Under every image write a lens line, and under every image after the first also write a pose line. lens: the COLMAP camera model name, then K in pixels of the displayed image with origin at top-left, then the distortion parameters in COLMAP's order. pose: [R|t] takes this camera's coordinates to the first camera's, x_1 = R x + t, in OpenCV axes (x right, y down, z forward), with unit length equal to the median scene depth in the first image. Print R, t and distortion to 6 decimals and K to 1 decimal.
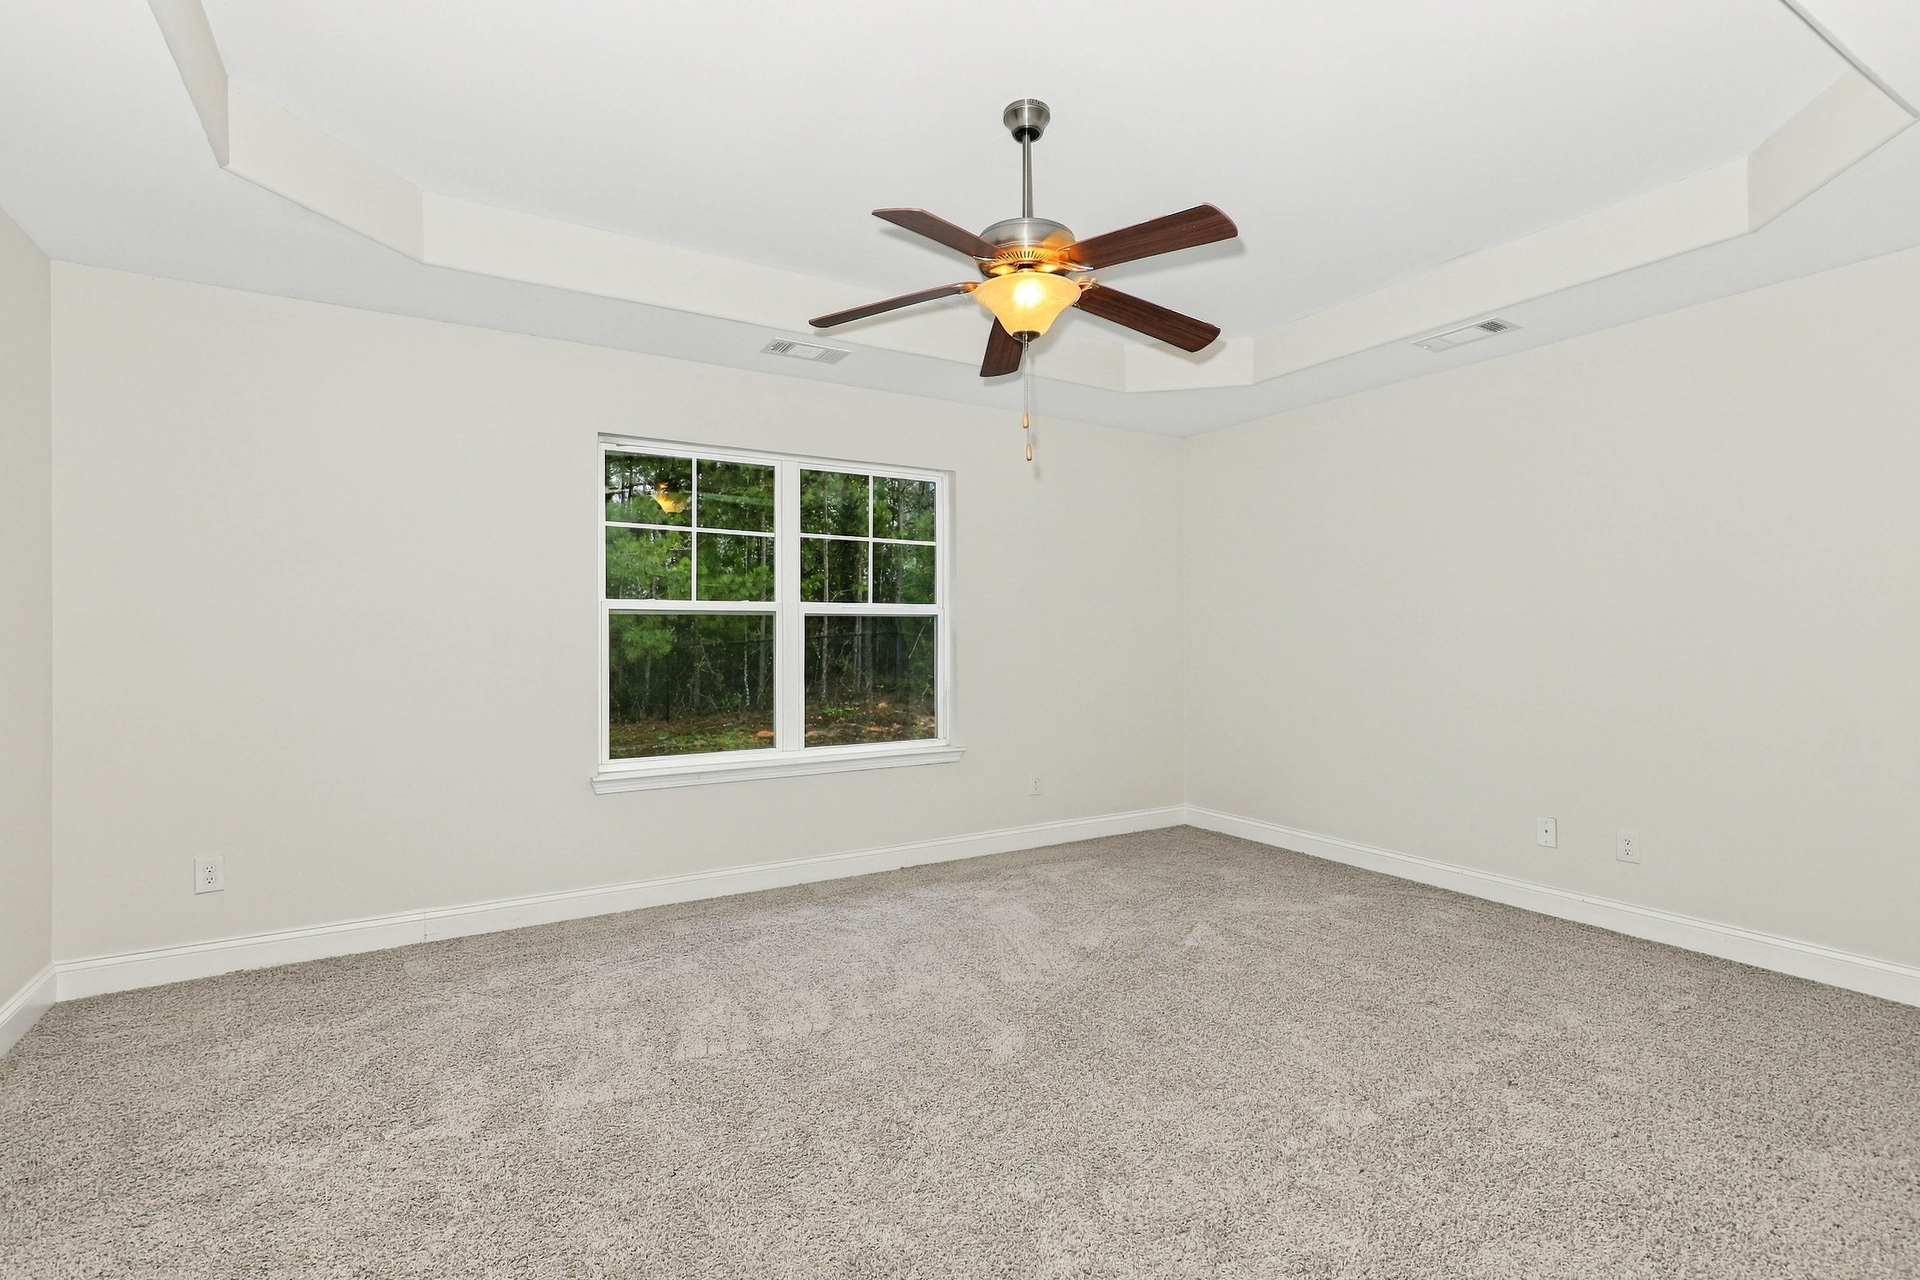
lens RADIAL K [[867.4, 0, 948.4], [0, 867.4, 642.4], [0, 0, 1]] dist [0.001120, 0.000112]
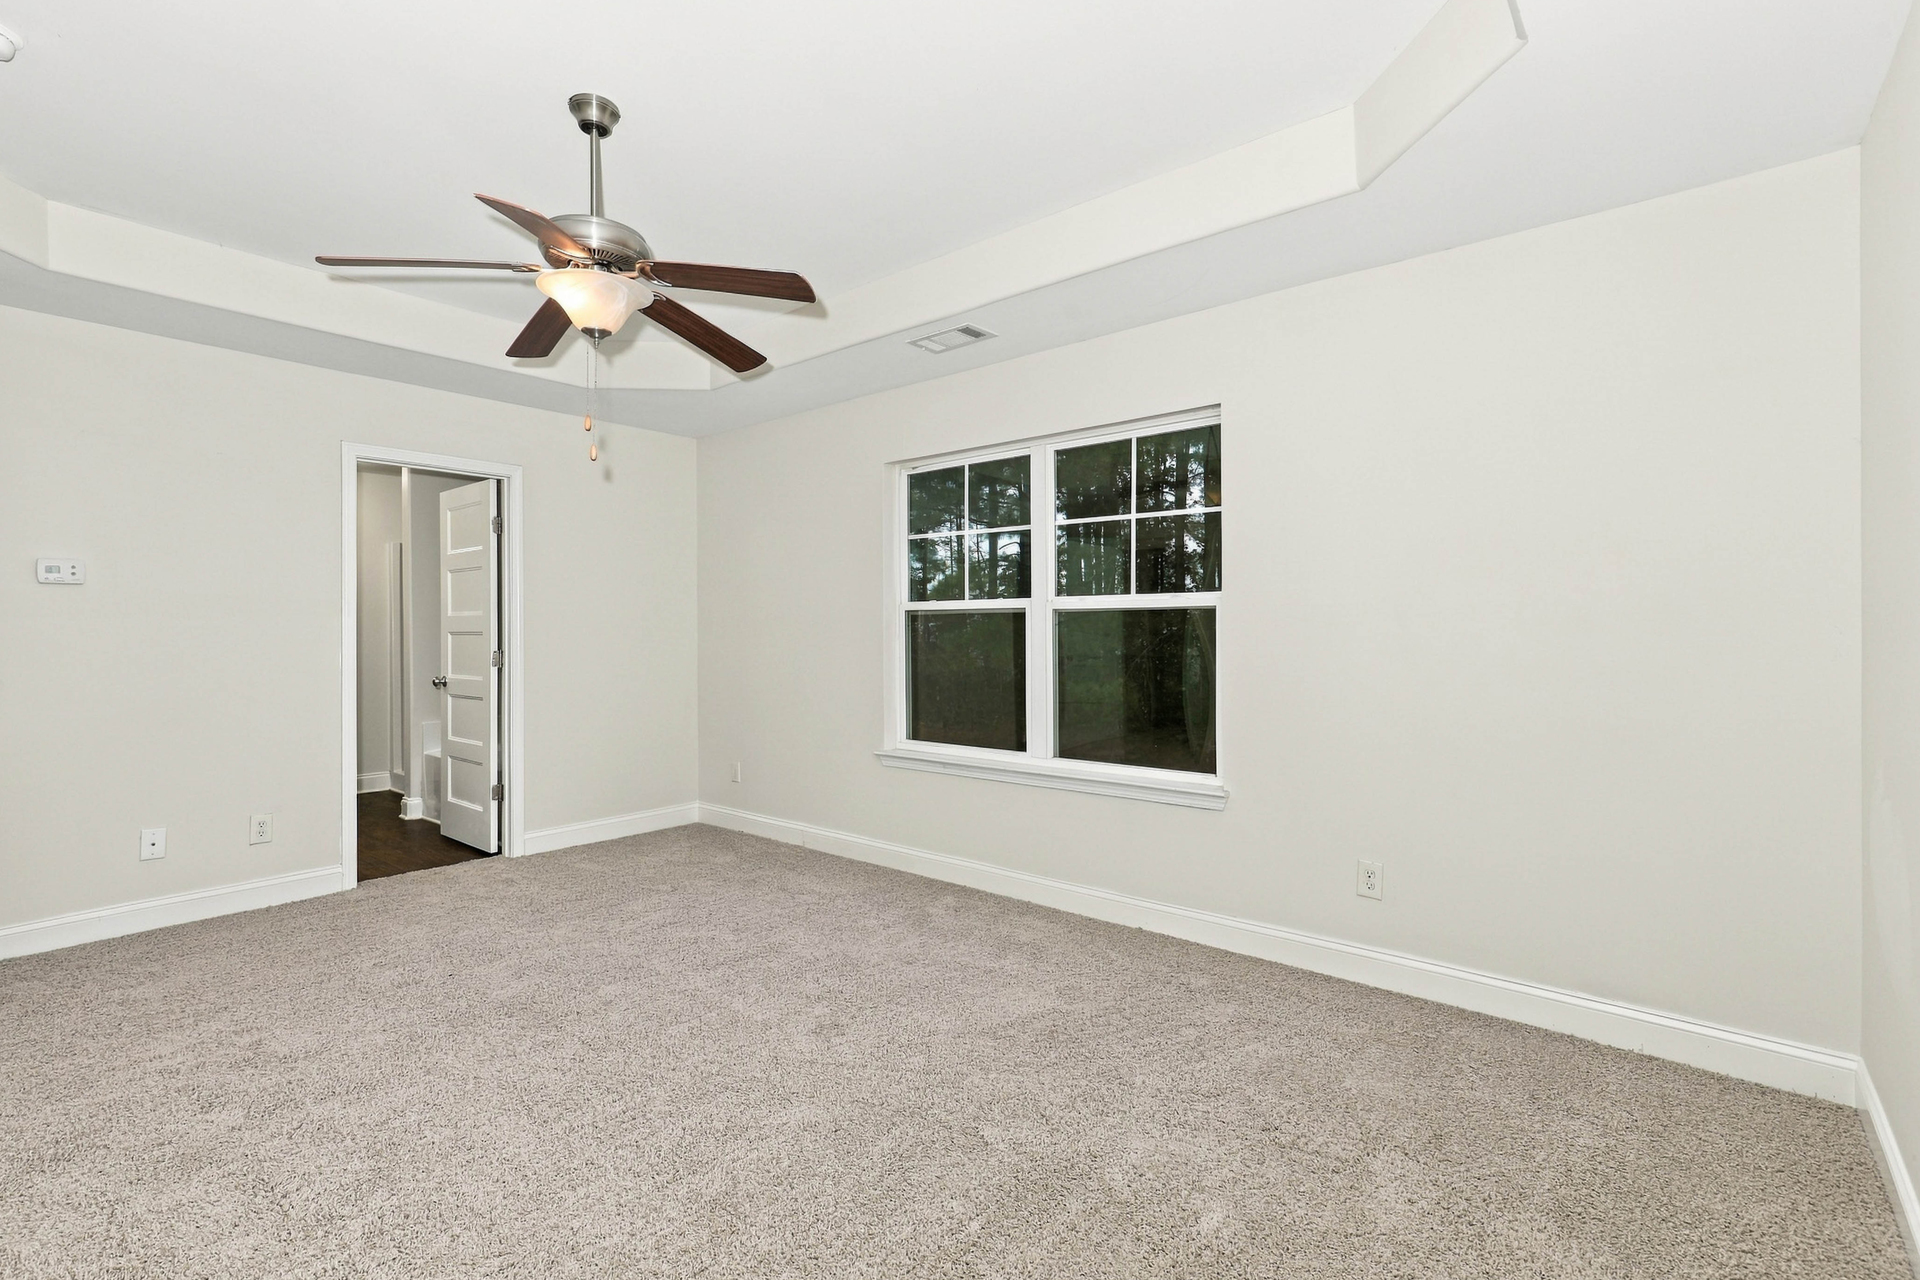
lens RADIAL K [[867.4, 0, 948.4], [0, 867.4, 642.4], [0, 0, 1]] dist [0.001120, 0.000112]
pose [[0.328162, 0.019389, -0.944422, 0.658858], [-0.004261, 0.999810, 0.019045, -0.016045], [0.944612, -0.002226, 0.328182, 0.601216]]
